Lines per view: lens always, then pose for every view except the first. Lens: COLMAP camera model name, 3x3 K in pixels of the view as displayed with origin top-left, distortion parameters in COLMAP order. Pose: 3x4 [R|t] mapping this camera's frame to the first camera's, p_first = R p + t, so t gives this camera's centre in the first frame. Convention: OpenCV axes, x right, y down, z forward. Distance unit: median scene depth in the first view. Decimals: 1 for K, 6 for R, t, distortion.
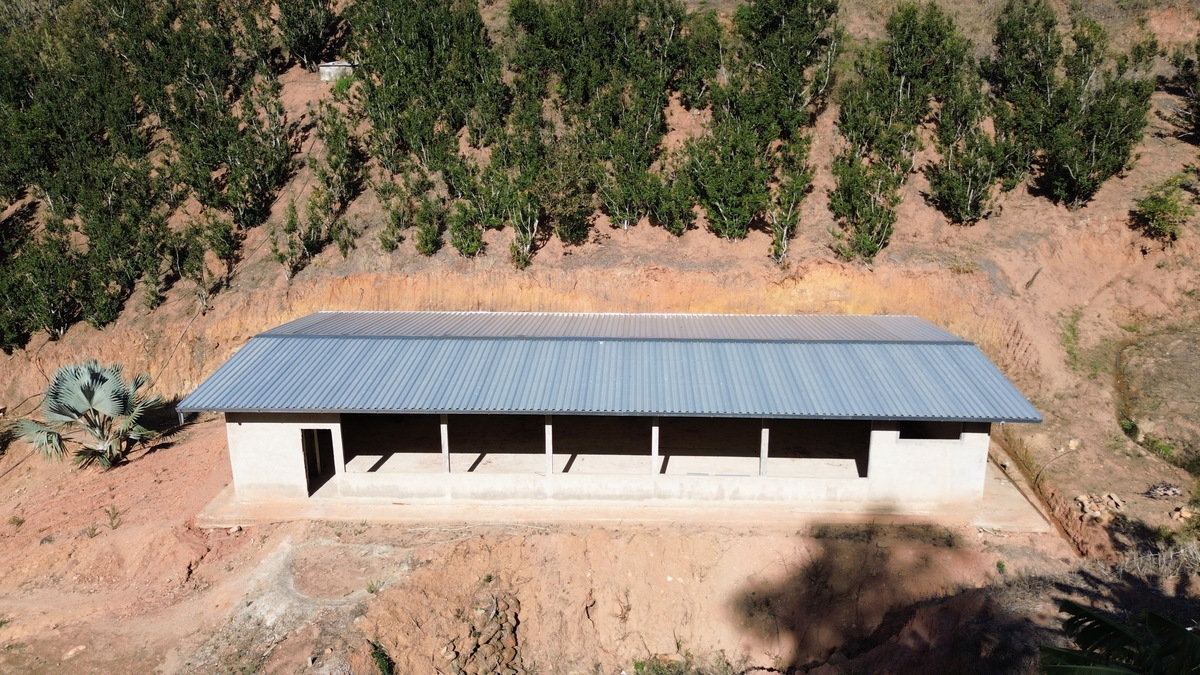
lens RADIAL K [[846.2, 0, 607.9], [0, 846.2, 336.4], [0, 0, 1]] dist [0.074250, -0.072911]
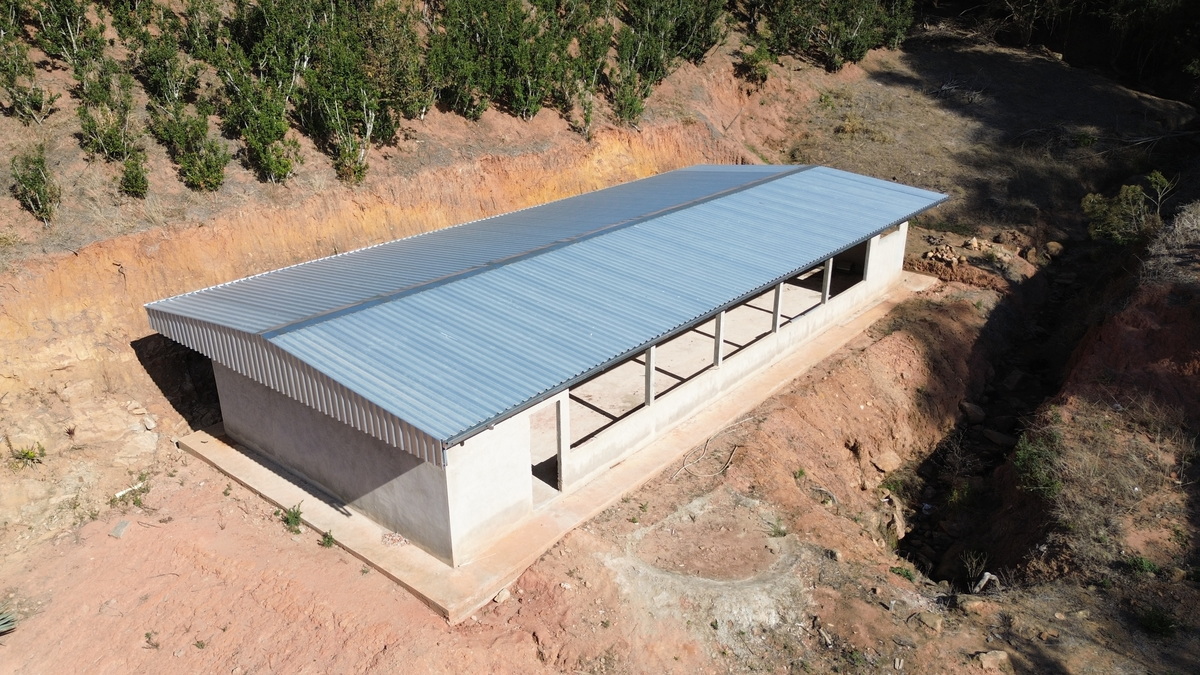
lens RADIAL K [[846.2, 0, 607.9], [0, 846.2, 336.4], [0, 0, 1]] dist [0.074250, -0.072911]
pose [[0.609323, -0.294271, 0.736295, -0.716514], [0.225354, 0.954560, 0.195012, -0.062711], [-0.760224, 0.047102, 0.647951, 0.454863]]
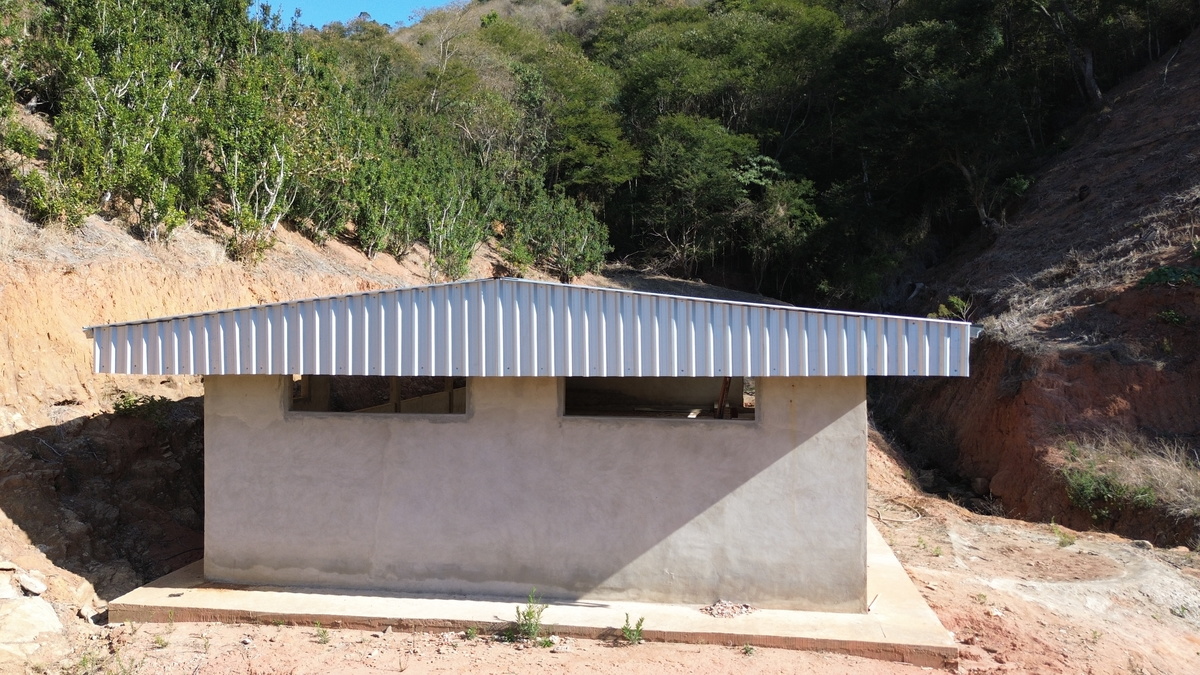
lens RADIAL K [[846.2, 0, 607.9], [0, 846.2, 336.4], [0, 0, 1]] dist [0.074250, -0.072911]
pose [[0.118743, -0.009011, 0.992884, -0.773097], [0.277313, 0.960468, -0.024448, 0.045602], [-0.953414, 0.278243, 0.116548, 0.958292]]
